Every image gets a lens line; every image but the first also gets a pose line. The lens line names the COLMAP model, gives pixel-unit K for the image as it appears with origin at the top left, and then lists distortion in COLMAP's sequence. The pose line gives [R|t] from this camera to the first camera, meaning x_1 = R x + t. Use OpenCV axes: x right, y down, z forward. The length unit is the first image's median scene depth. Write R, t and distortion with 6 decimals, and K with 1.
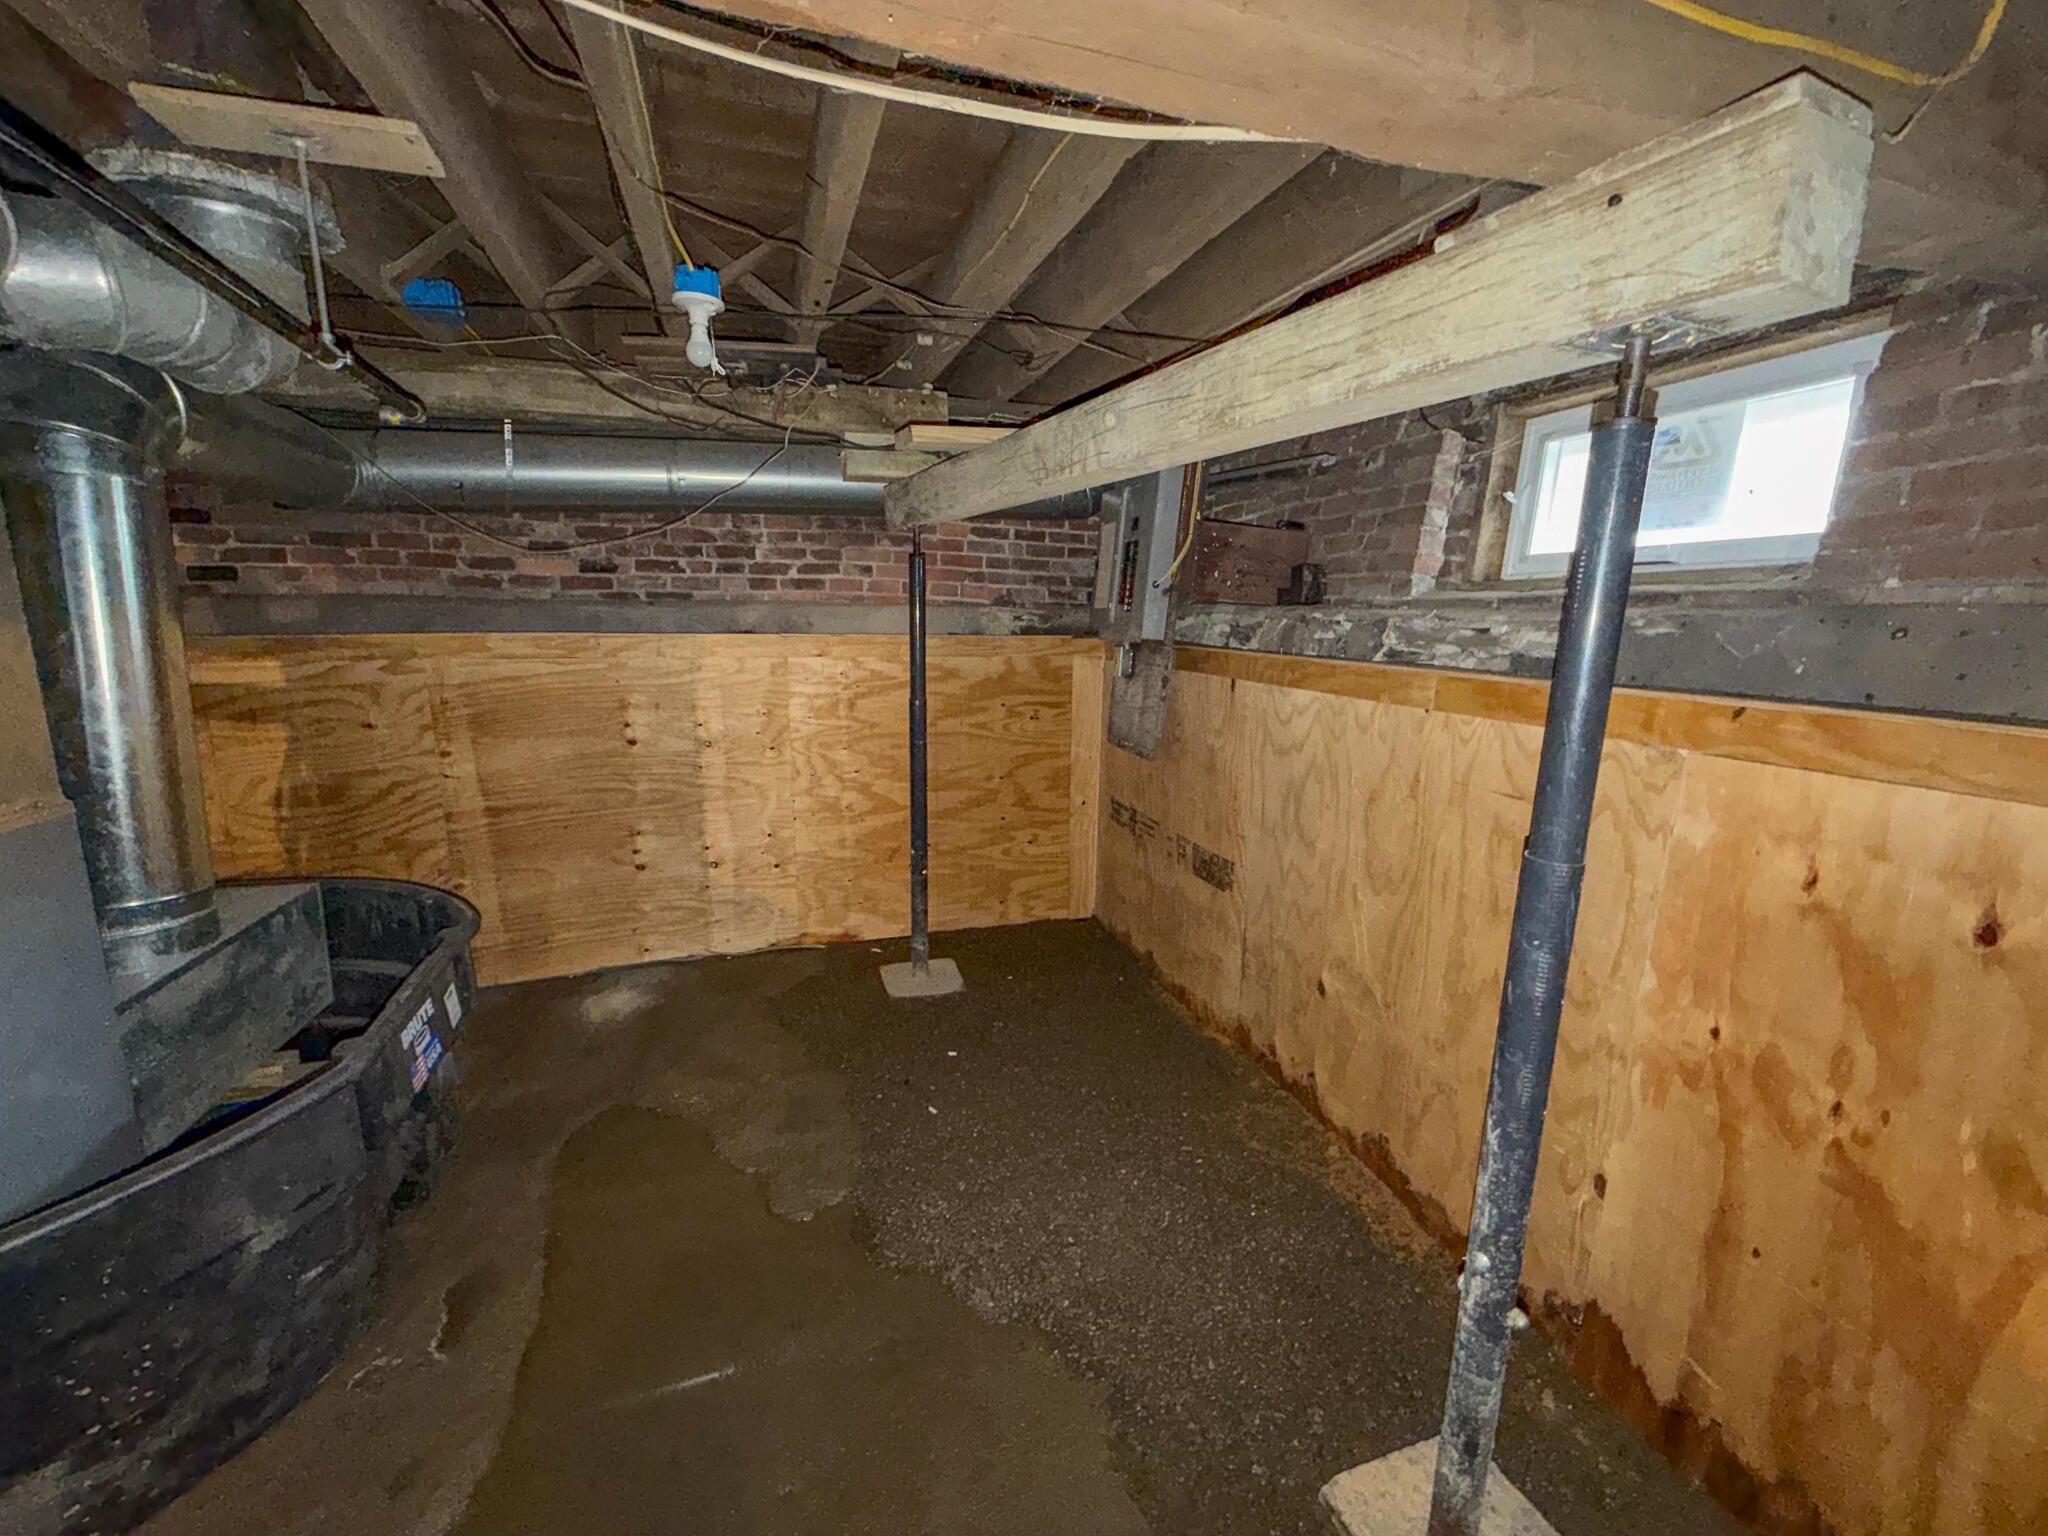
lens RADIAL K [[807.1, 0, 1015.8], [0, 807.1, 763.7], [0, 0, 1]] dist [0.000666, -0.000029]
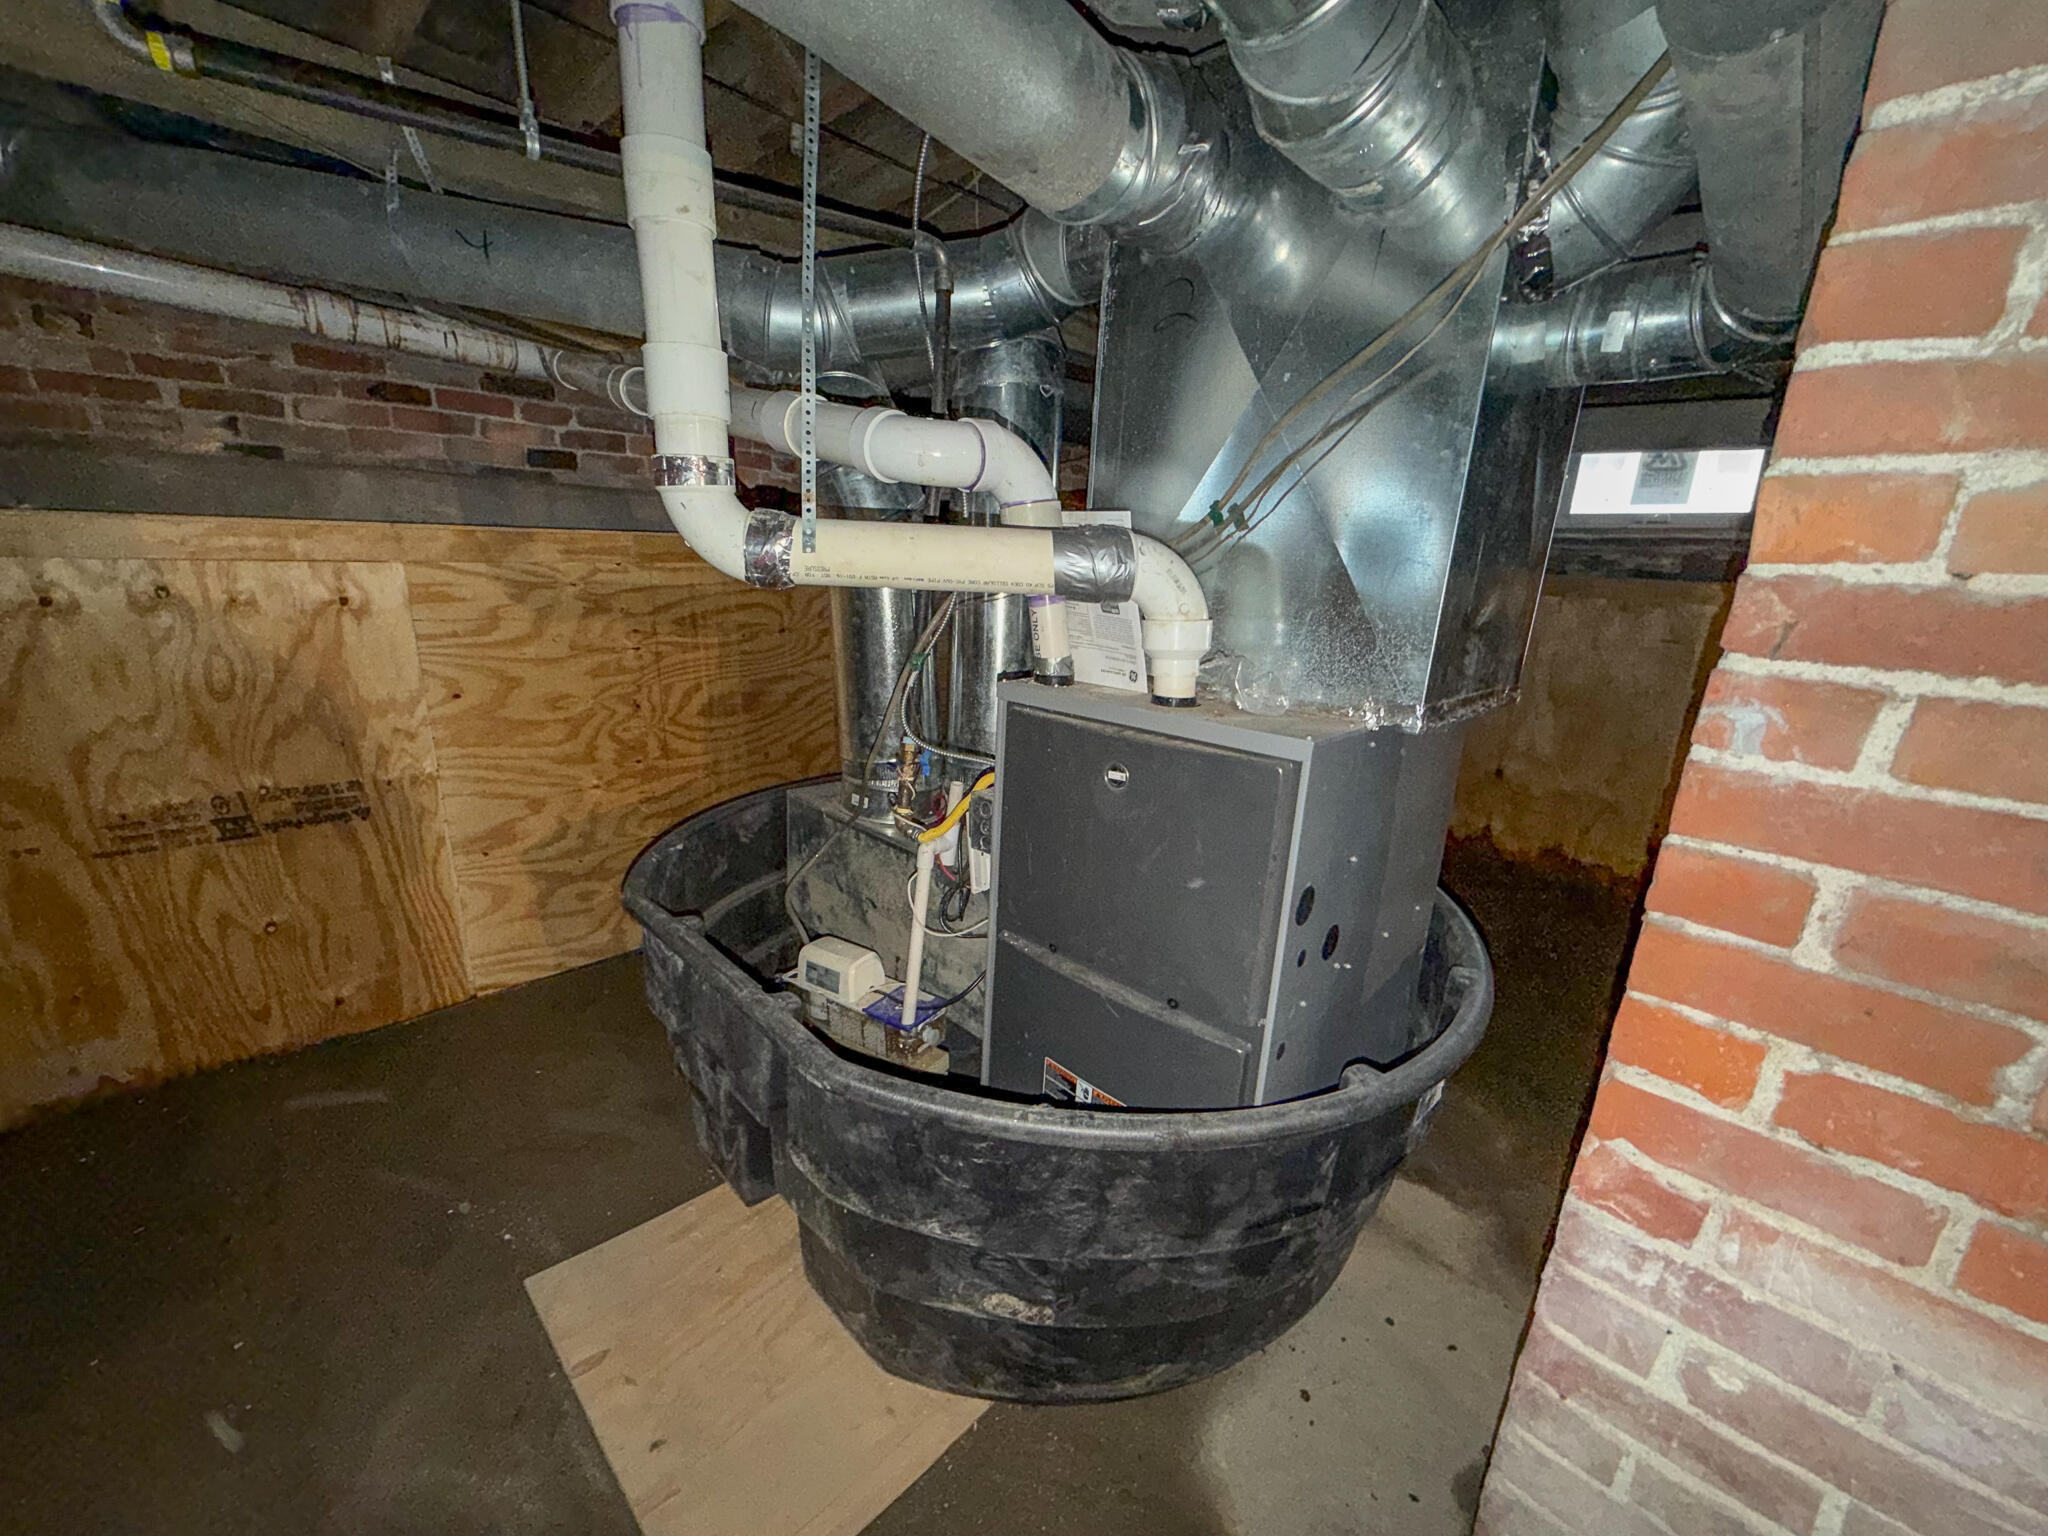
lens RADIAL K [[807.1, 0, 1015.8], [0, 807.1, 763.7], [0, 0, 1]] dist [0.000666, -0.000029]
pose [[0.888117, -0.090924, 0.450535, -0.989736], [0.055334, 0.994259, 0.091576, 0.039941], [-0.456275, -0.056400, 0.888050, -0.021326]]
